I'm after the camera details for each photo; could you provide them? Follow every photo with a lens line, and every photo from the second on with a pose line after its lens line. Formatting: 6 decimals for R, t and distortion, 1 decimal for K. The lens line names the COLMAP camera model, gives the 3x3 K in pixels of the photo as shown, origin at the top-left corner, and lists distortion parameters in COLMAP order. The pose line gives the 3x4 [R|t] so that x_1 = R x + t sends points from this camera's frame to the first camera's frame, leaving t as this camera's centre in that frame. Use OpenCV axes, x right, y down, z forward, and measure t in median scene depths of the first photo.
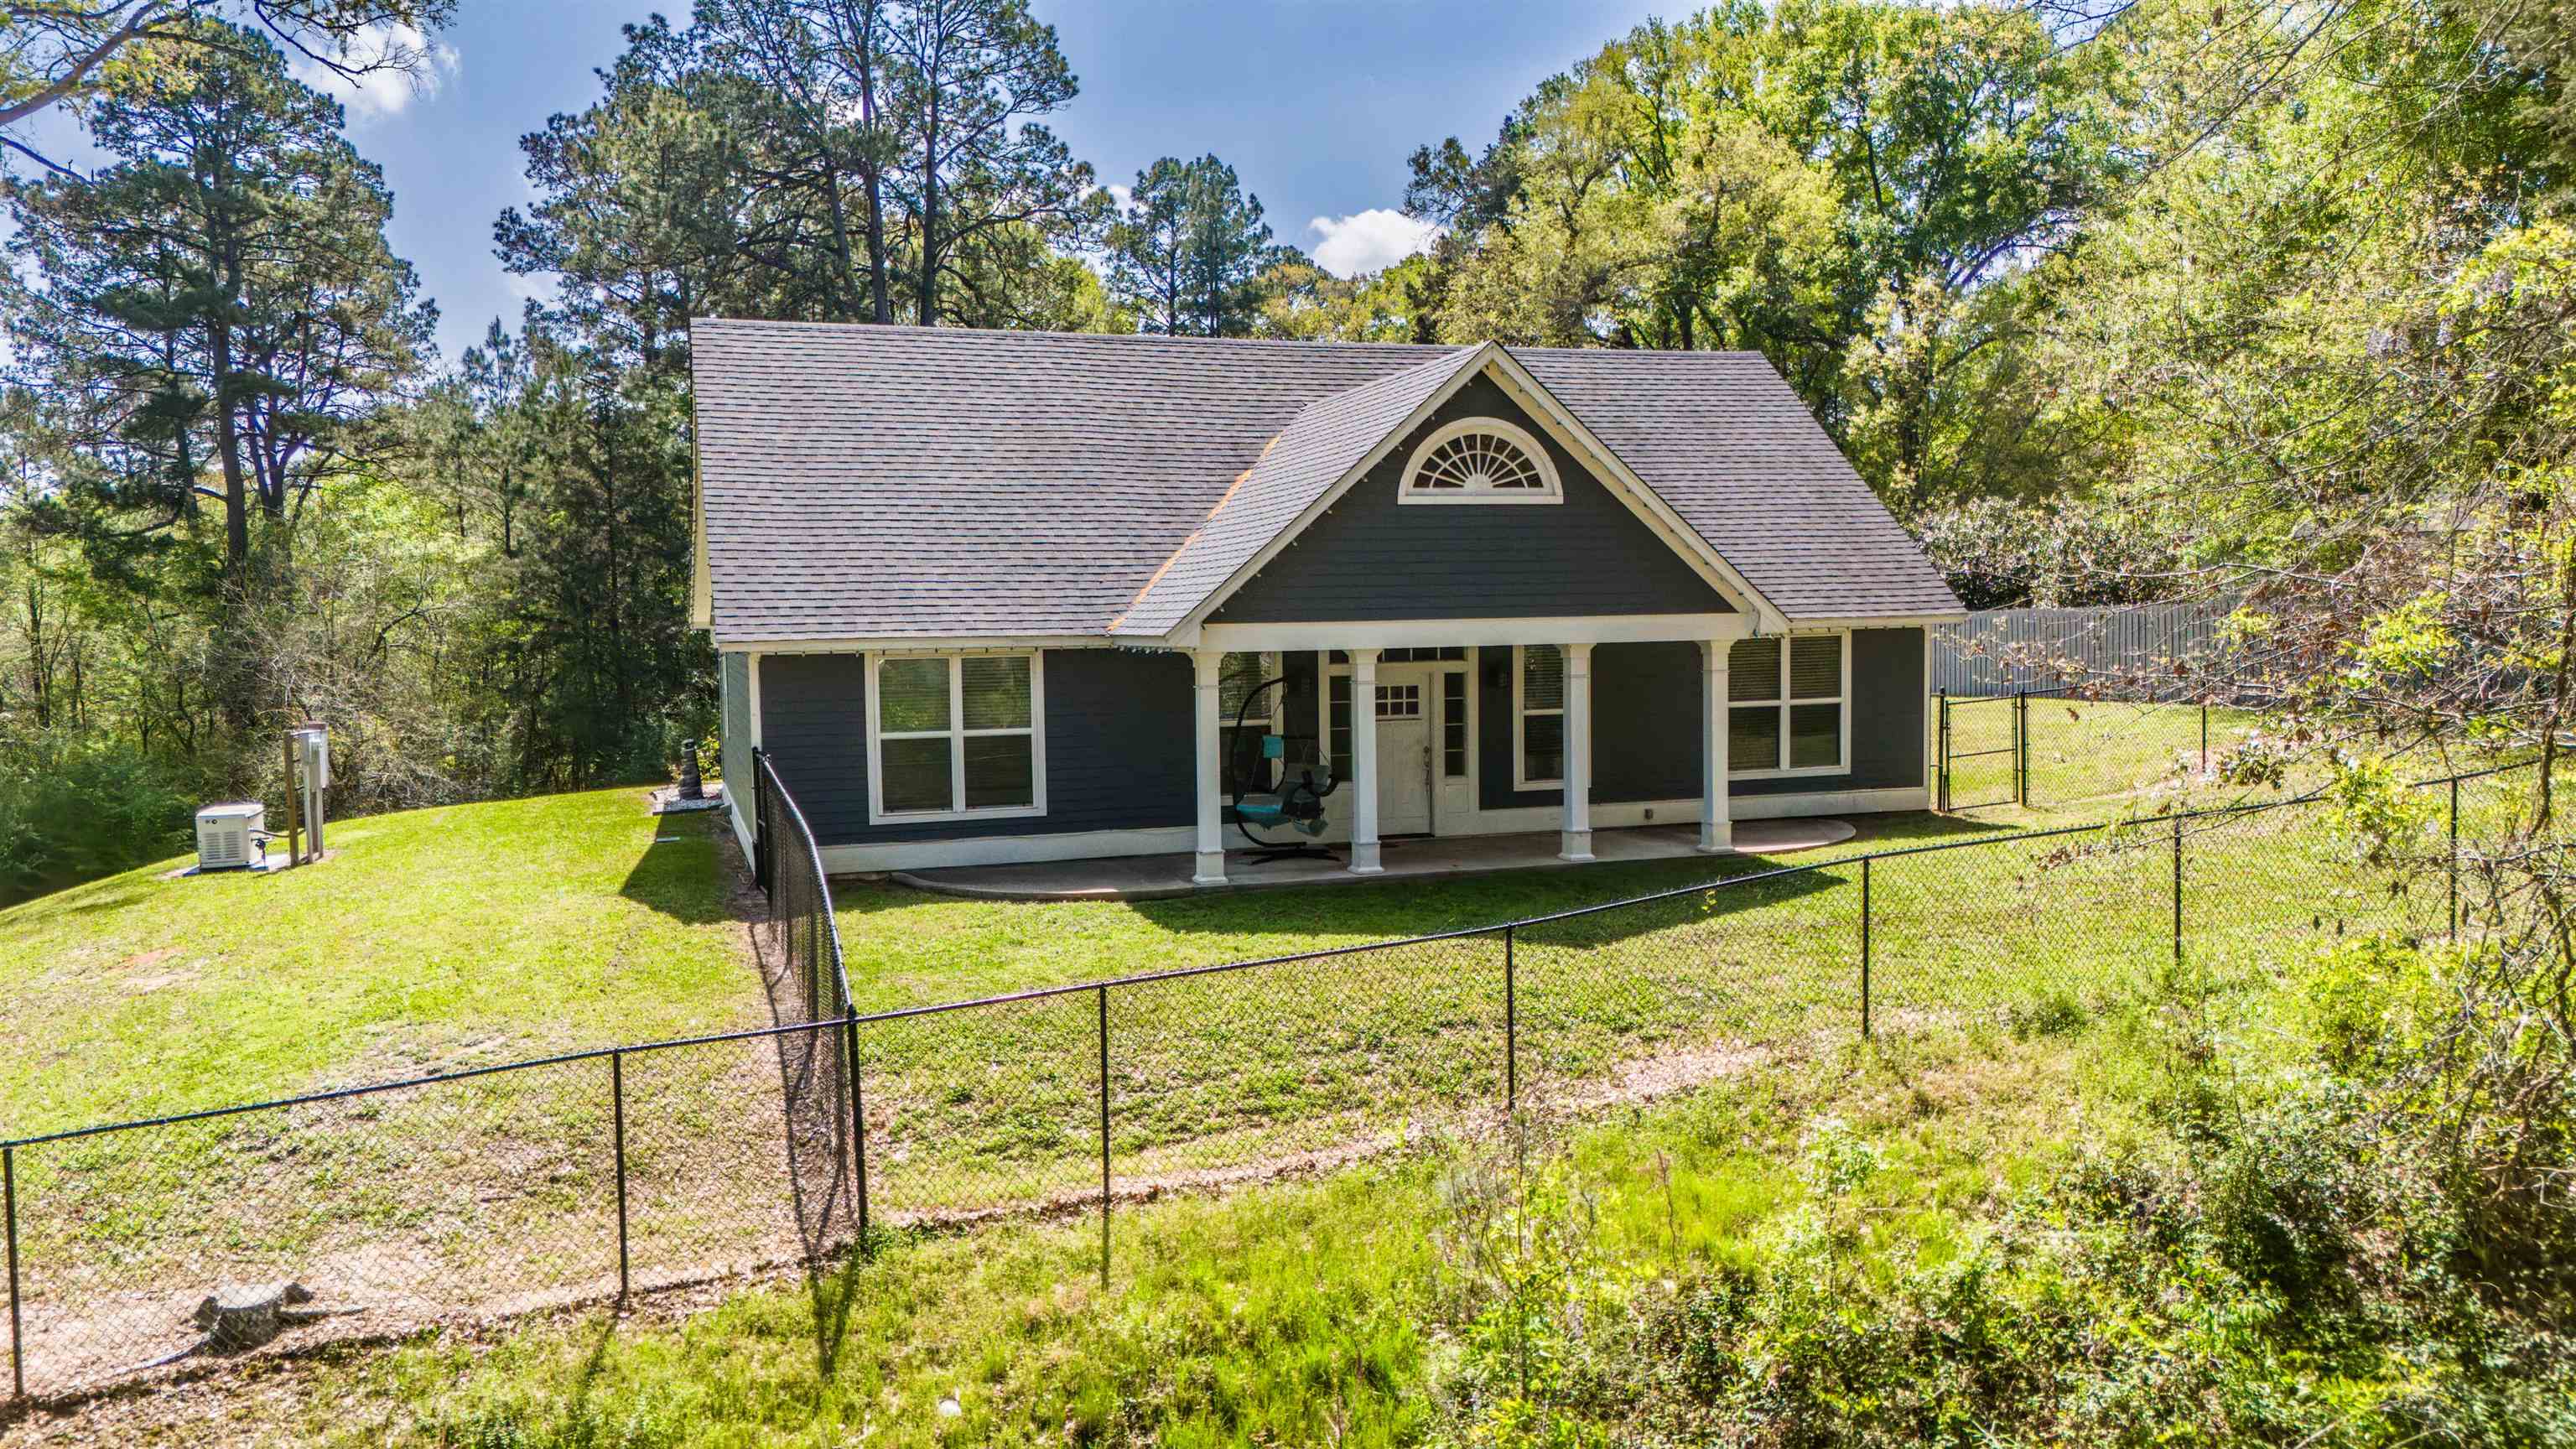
lens RADIAL K [[1901.8, 0, 1281.4], [0, 1901.8, 710.4], [0, 0, 1]] dist [0.063964, -0.041667]
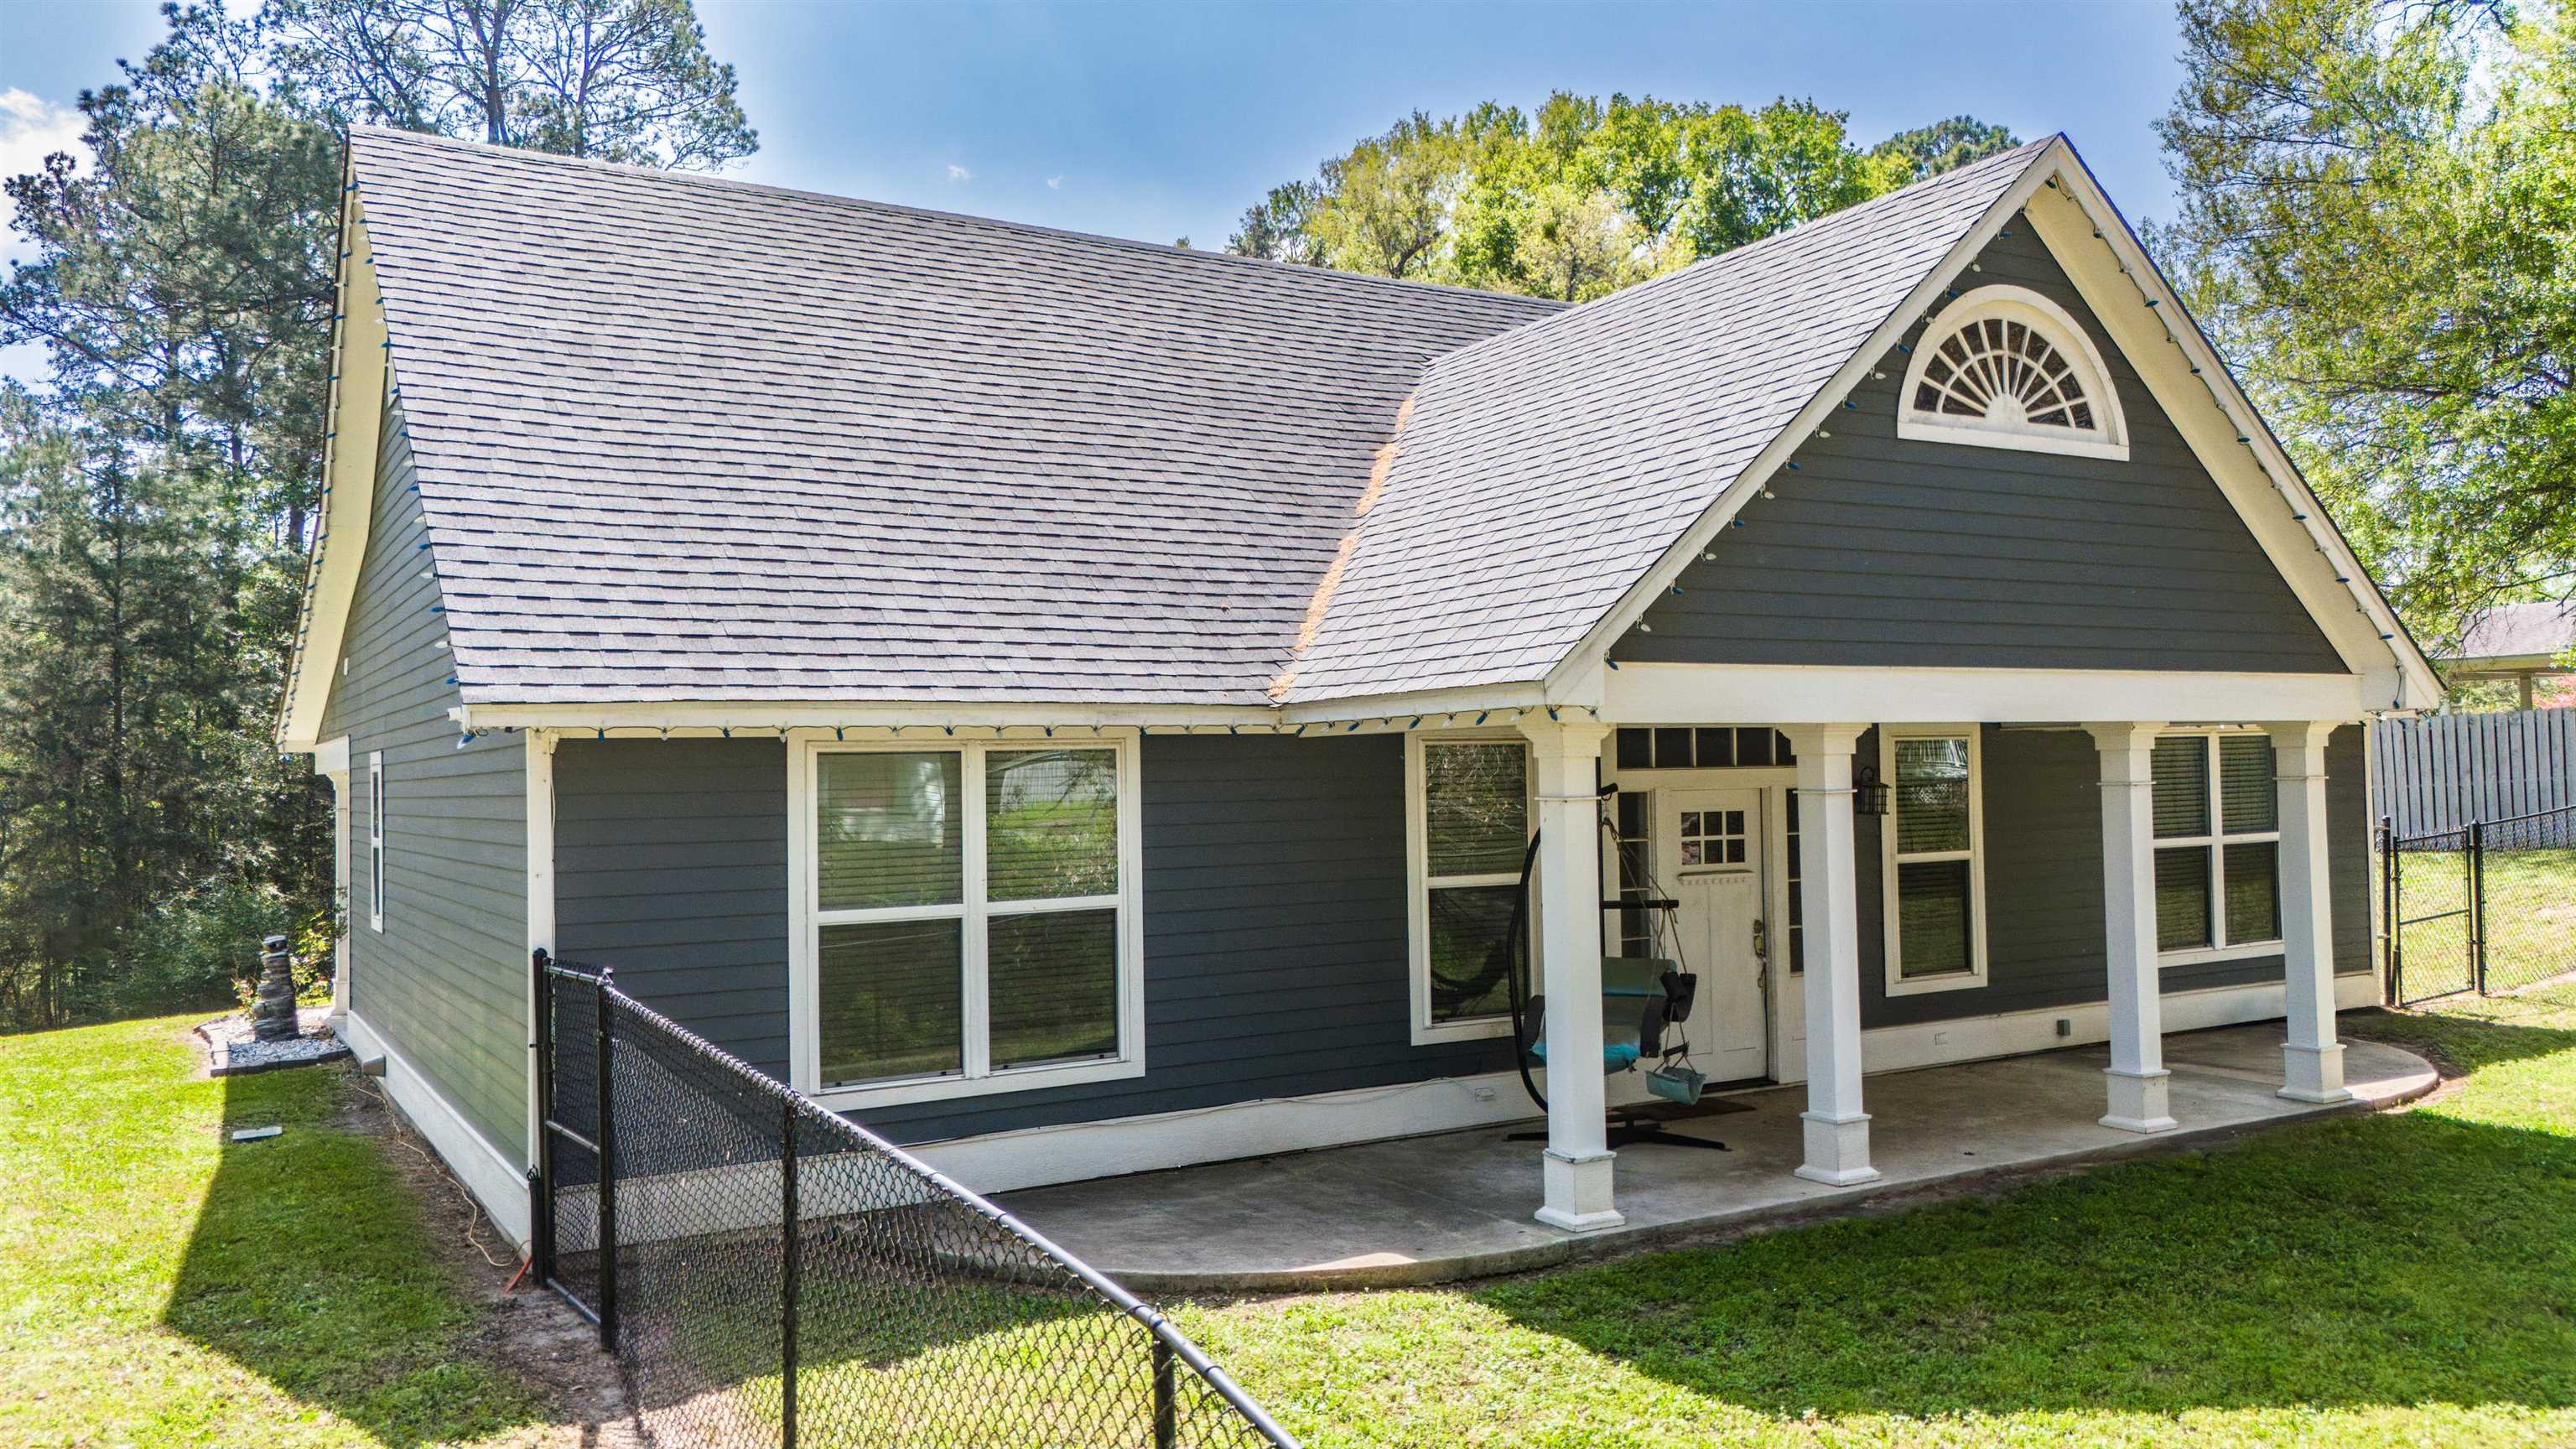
lens RADIAL K [[1901.8, 0, 1280.4], [0, 1901.8, 706.6], [0, 0, 1]] dist [0.063964, -0.041667]
pose [[0.977371, 0.004780, 0.211479, -0.169495], [0.015234, 0.995558, -0.092907, 0.006152], [-0.210984, 0.094027, 0.972957, 0.447111]]
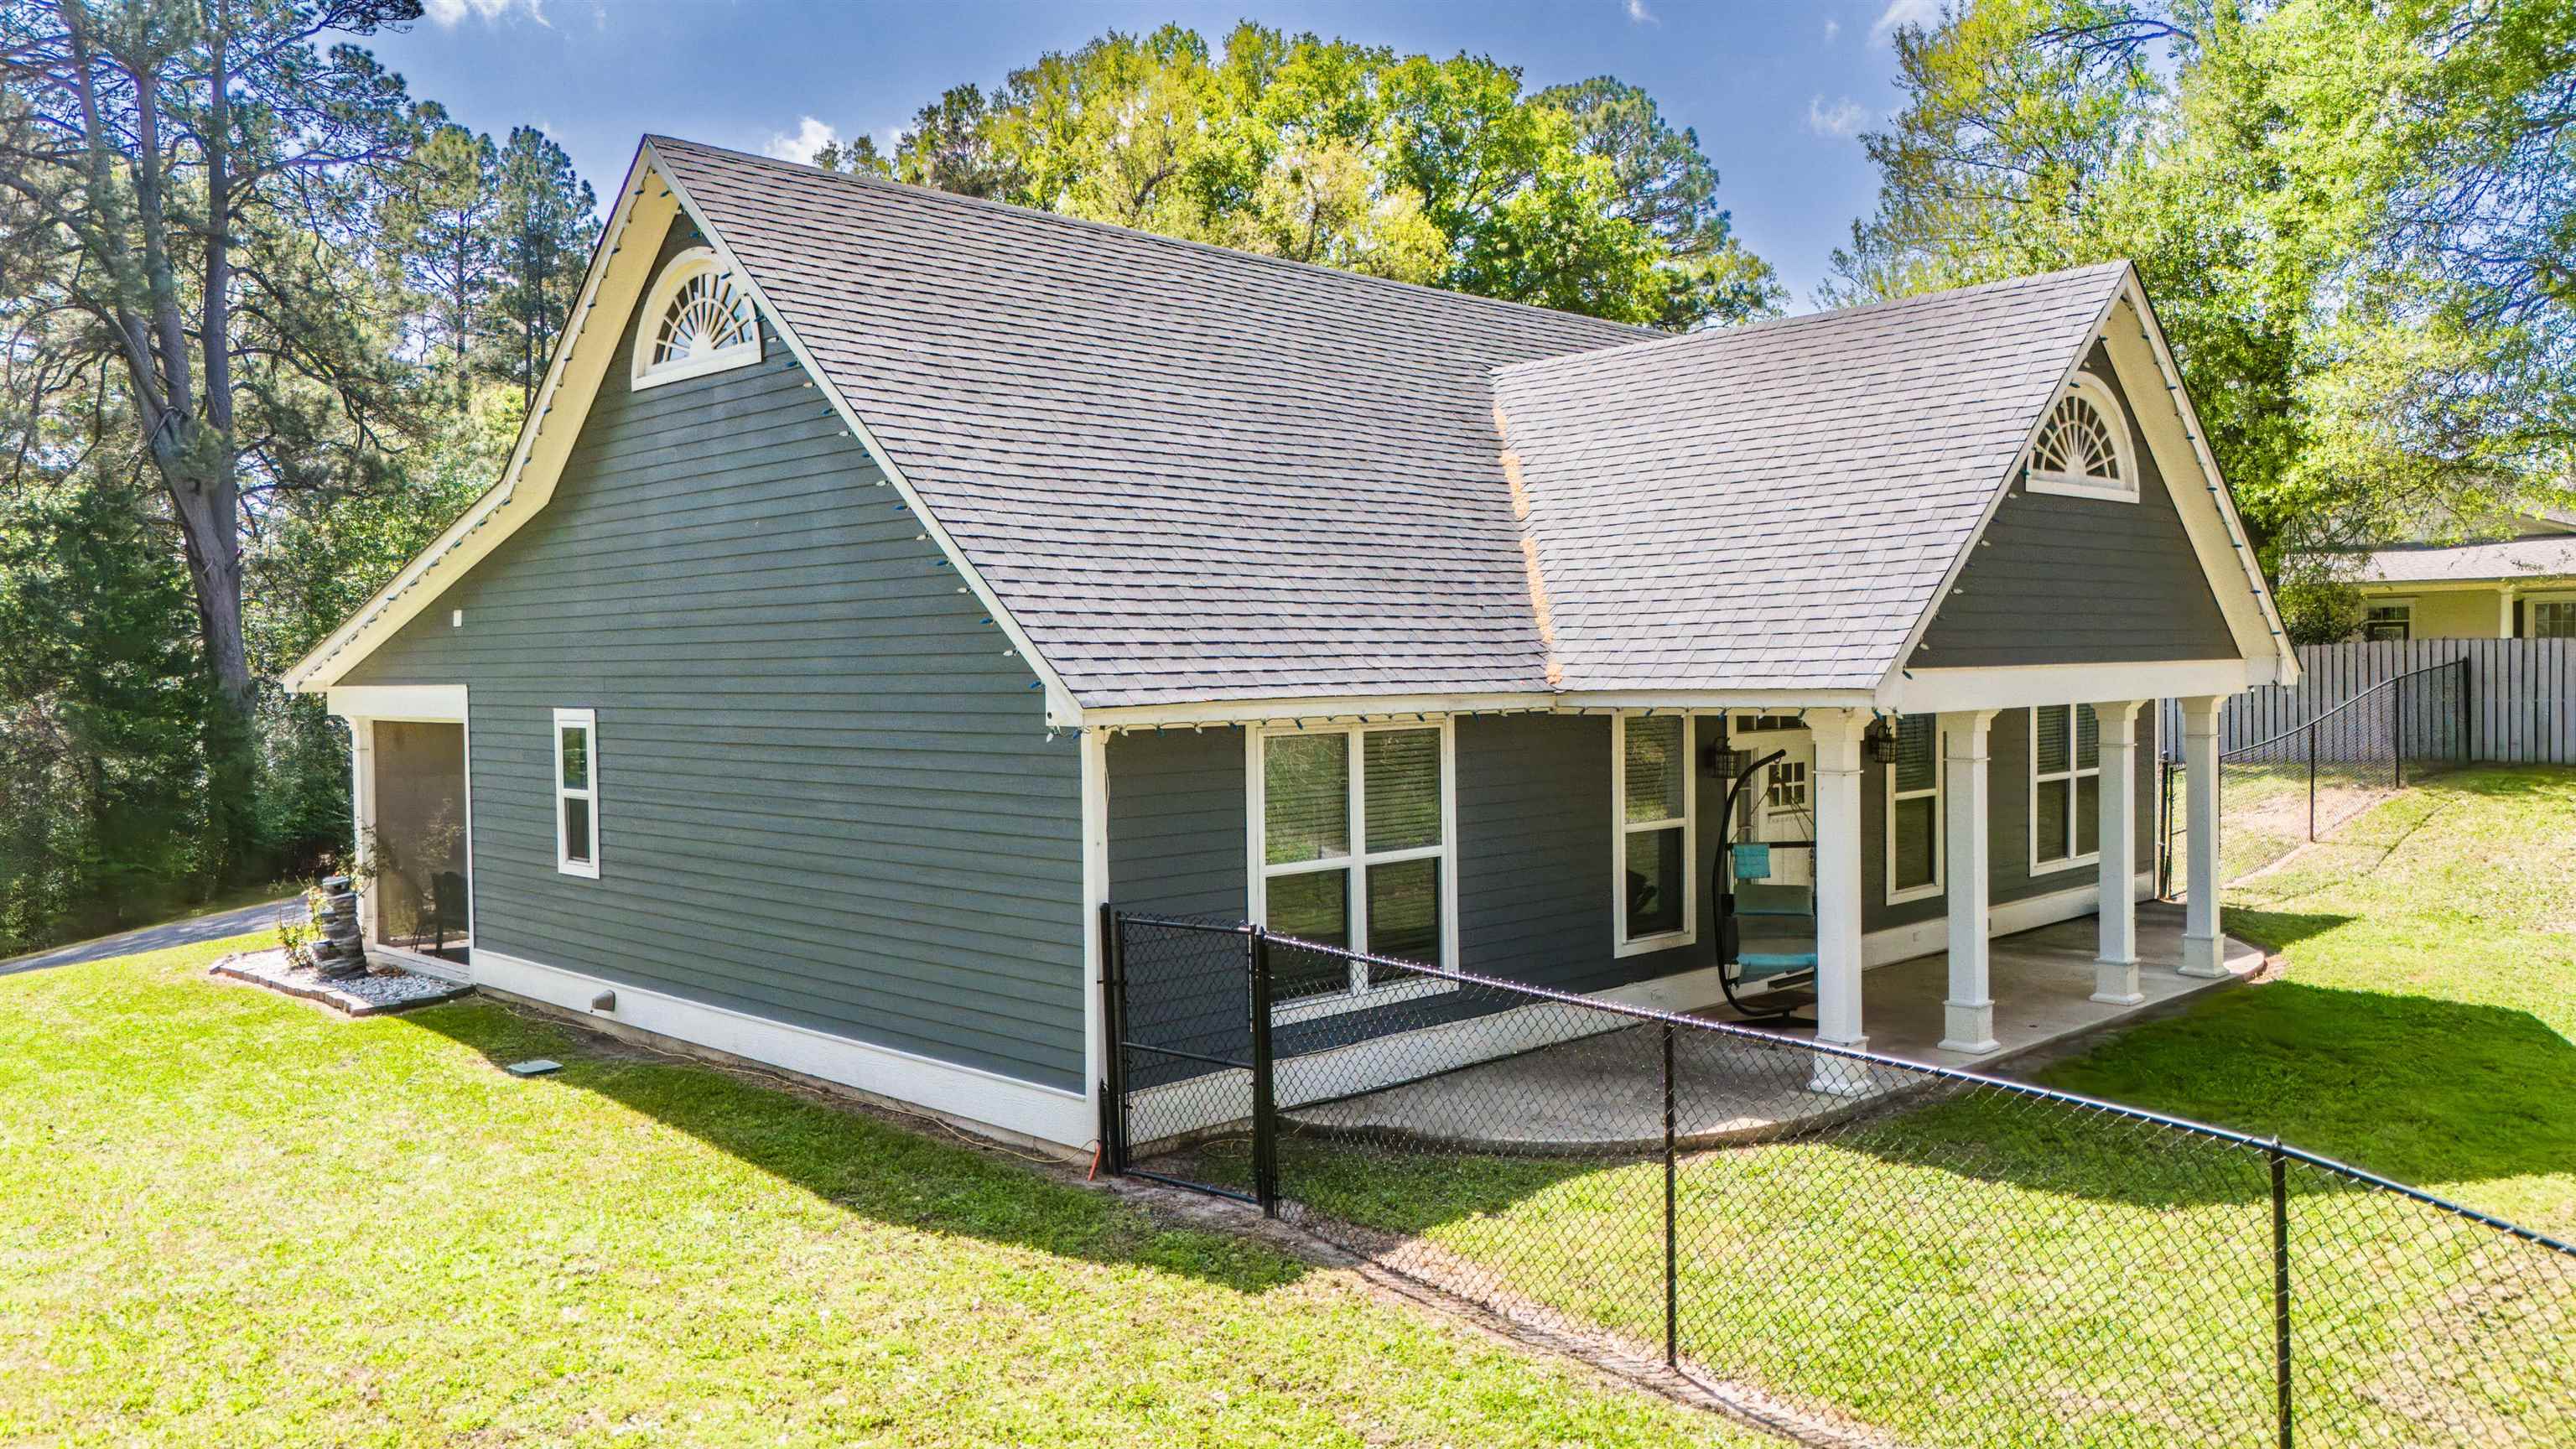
lens RADIAL K [[1901.8, 0, 1278.1], [0, 1901.8, 708.0], [0, 0, 1]] dist [0.063964, -0.041667]
pose [[0.901496, -0.008353, 0.432707, -0.383156], [0.024364, 0.999208, -0.031471, -0.014710], [-0.432101, 0.038913, 0.900985, 0.417965]]
